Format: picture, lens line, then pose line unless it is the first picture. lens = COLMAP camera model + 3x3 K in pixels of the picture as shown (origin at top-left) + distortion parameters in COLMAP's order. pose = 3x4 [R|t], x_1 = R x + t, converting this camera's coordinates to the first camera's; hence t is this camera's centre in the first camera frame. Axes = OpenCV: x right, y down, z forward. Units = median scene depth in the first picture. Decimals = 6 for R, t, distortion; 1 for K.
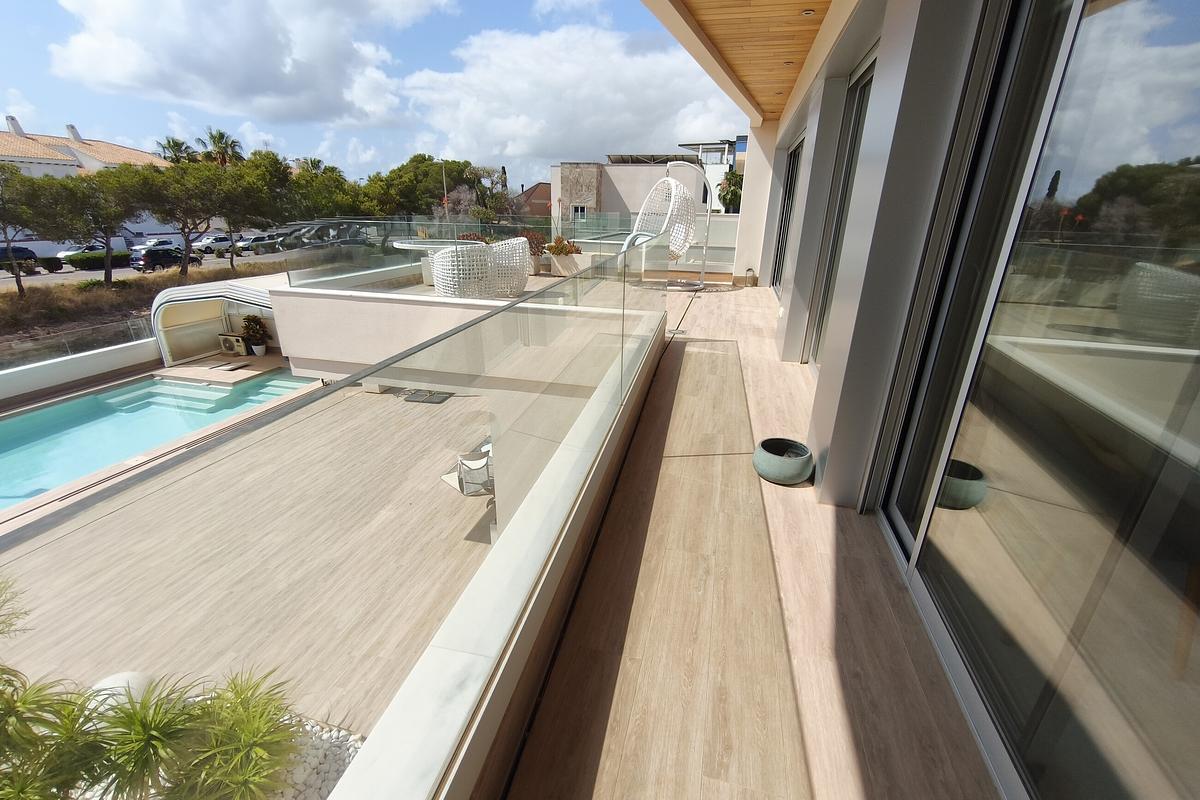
lens RADIAL K [[519.7, 0, 612.7], [0, 519.7, 411.8], [0, 0, 1]] dist [-0.003002, -0.000159]
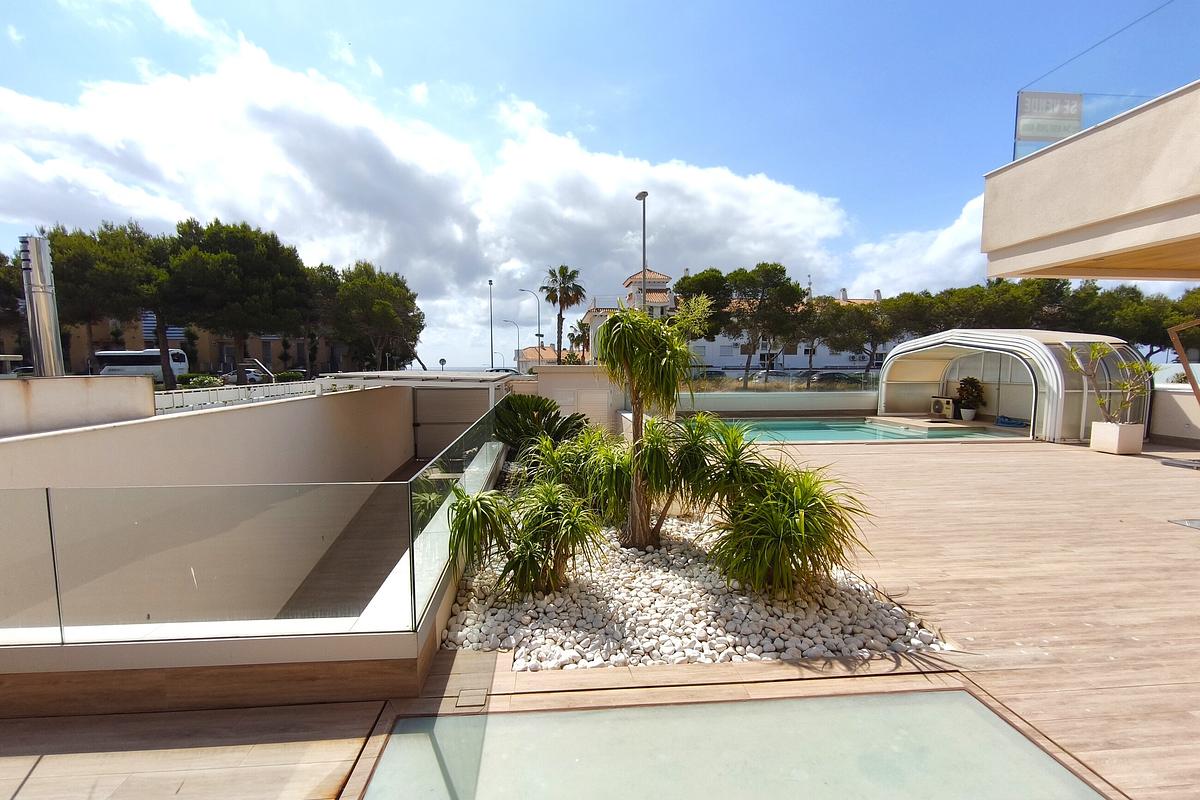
lens RADIAL K [[519.7, 0, 575.8], [0, 519.7, 418.9], [0, 0, 1]] dist [-0.003002, -0.000159]
pose [[0.293457, 0.069416, -0.953449, 0.010706], [-0.348610, 0.936451, -0.039119, 0.194558], [0.890143, 0.343862, 0.299007, 0.097167]]
